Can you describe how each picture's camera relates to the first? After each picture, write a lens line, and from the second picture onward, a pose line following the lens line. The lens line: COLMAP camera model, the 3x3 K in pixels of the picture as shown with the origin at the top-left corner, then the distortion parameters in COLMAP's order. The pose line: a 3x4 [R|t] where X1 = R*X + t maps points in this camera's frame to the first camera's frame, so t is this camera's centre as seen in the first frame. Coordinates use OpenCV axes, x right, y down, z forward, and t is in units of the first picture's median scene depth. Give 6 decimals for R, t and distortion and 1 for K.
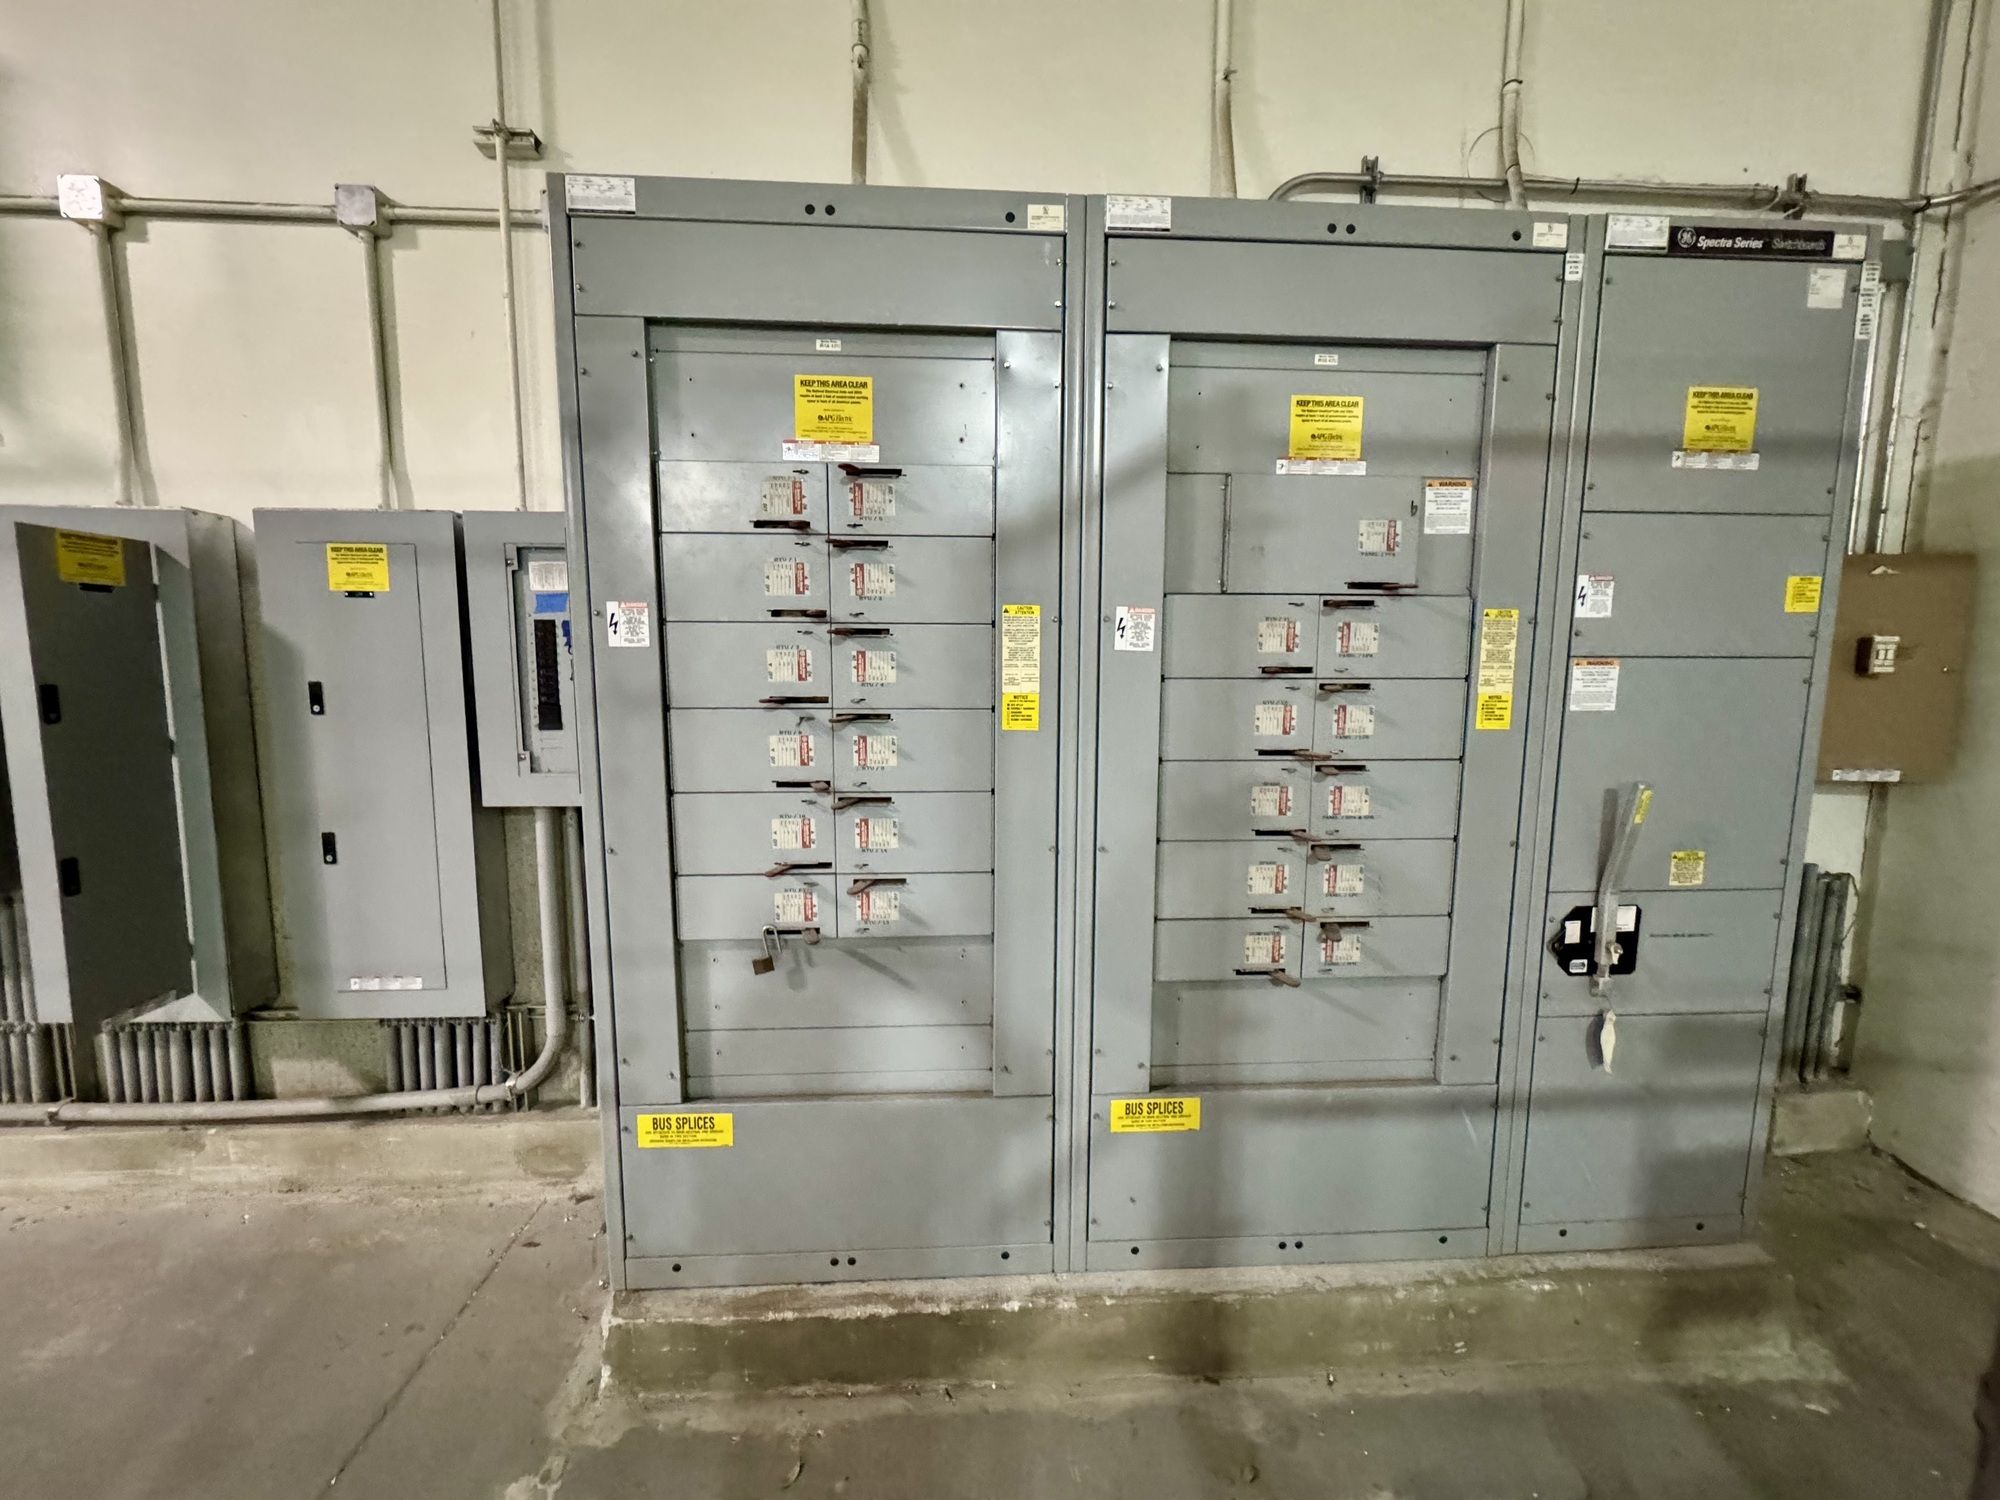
lens RADIAL K [[797.4, 0, 1007.4], [0, 797.4, 749.5], [0, 0, 1]] dist [-0.001713, -0.000892]
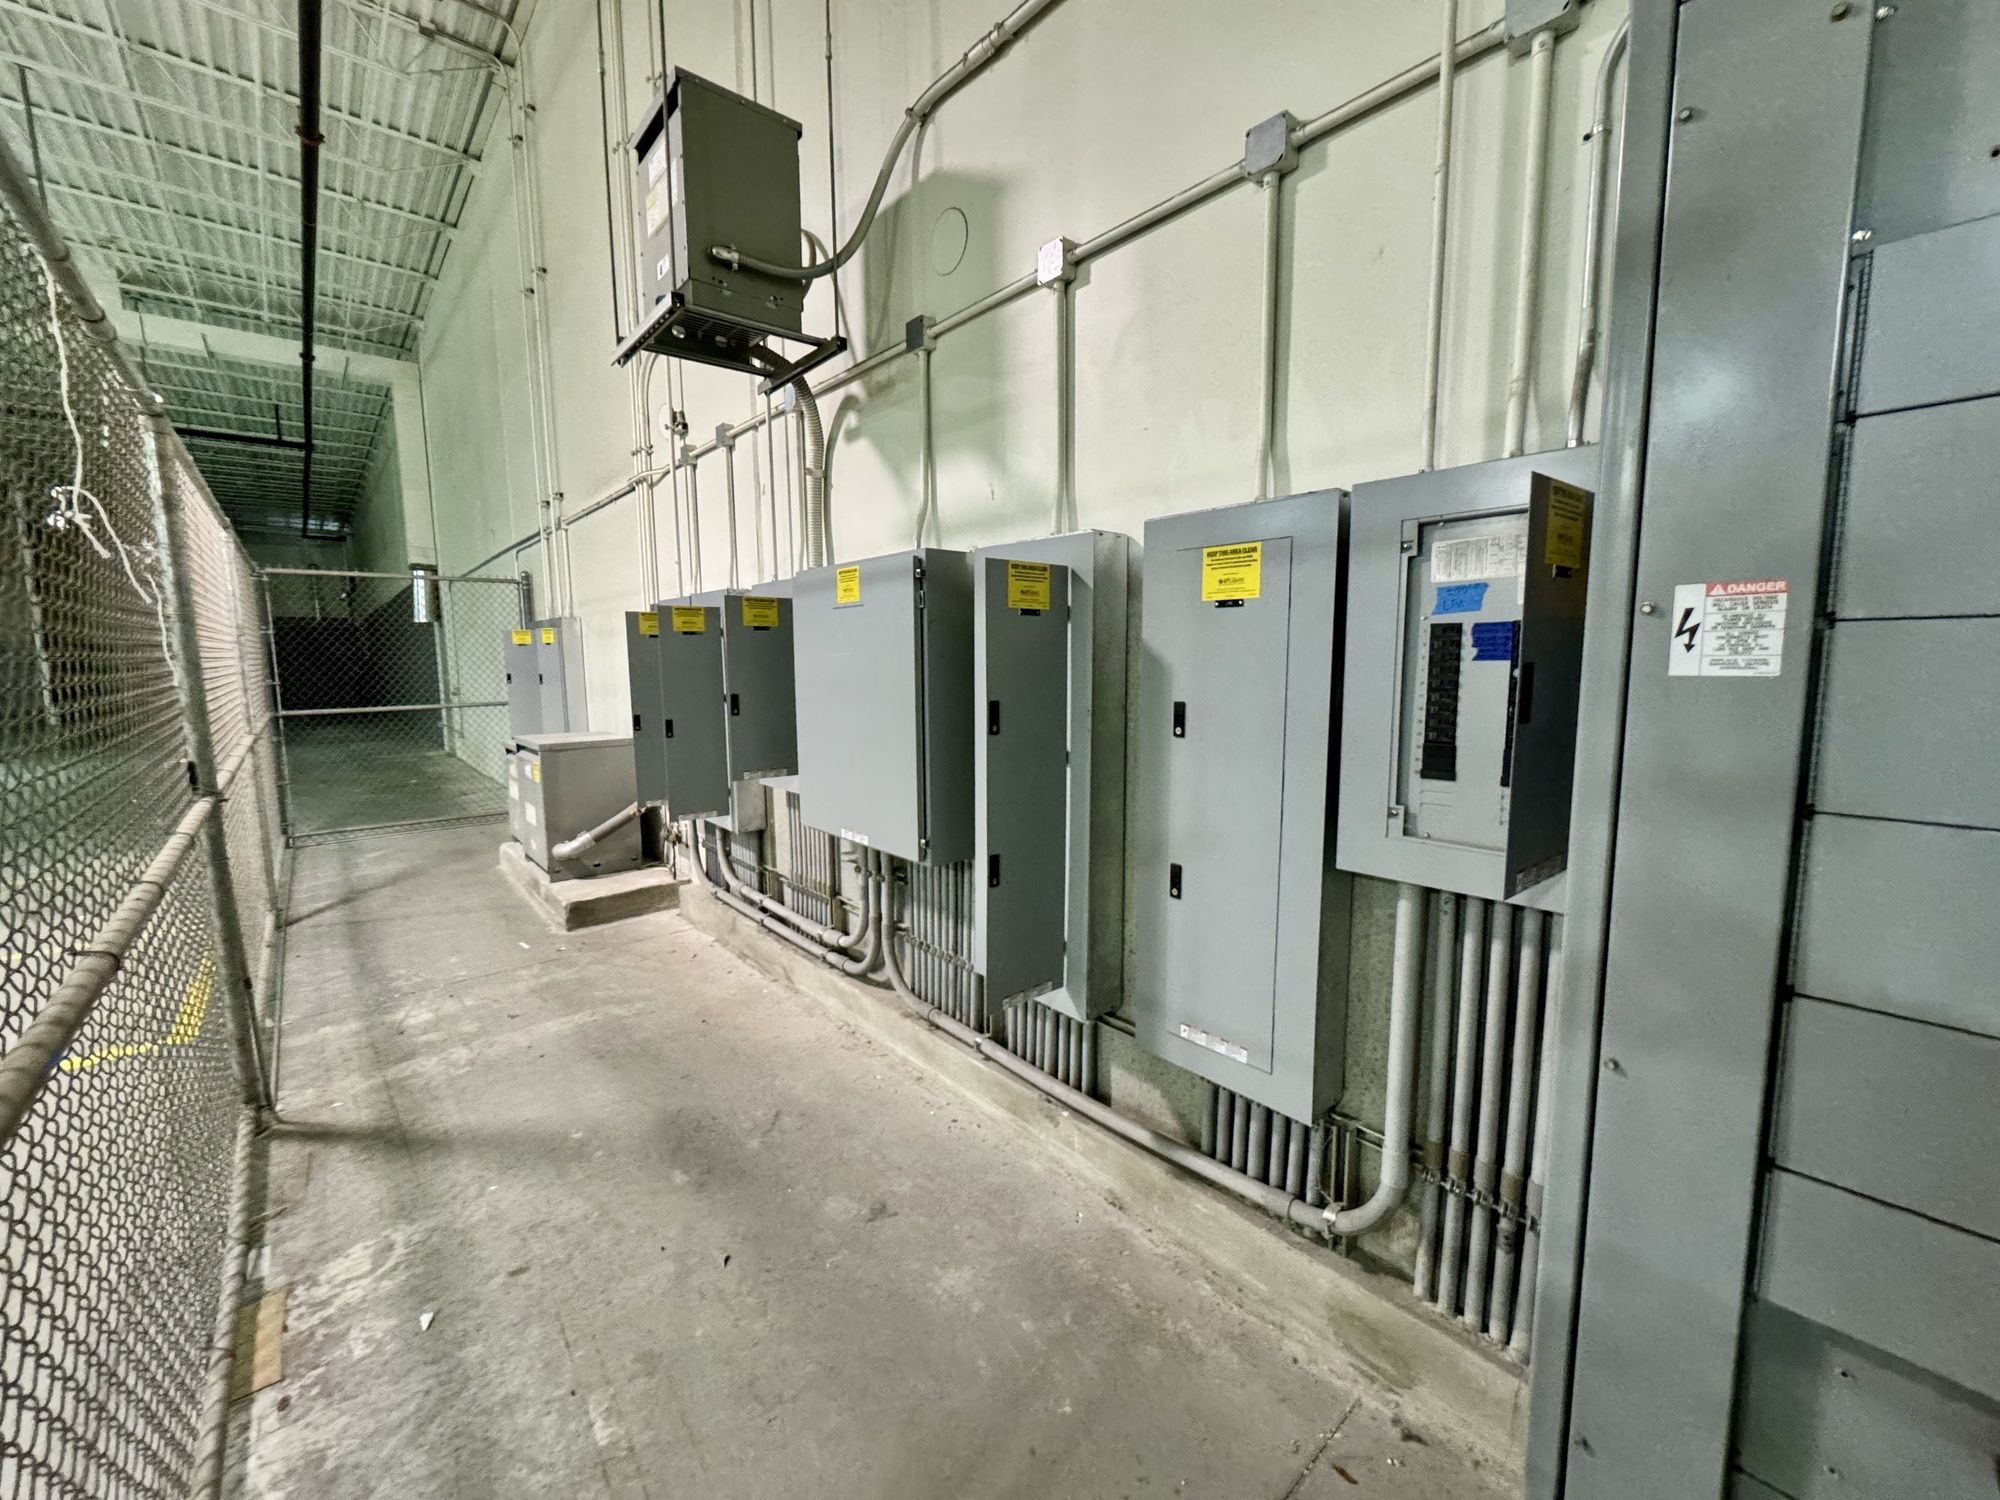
lens RADIAL K [[797.4, 0, 1000.8], [0, 797.4, 752.6], [0, 0, 1]] dist [-0.001713, -0.000892]
pose [[0.612559, 0.083662, -0.785985, -0.259567], [-0.076732, 0.995980, 0.046214, -0.051845], [0.786692, 0.032001, 0.616516, 0.262867]]
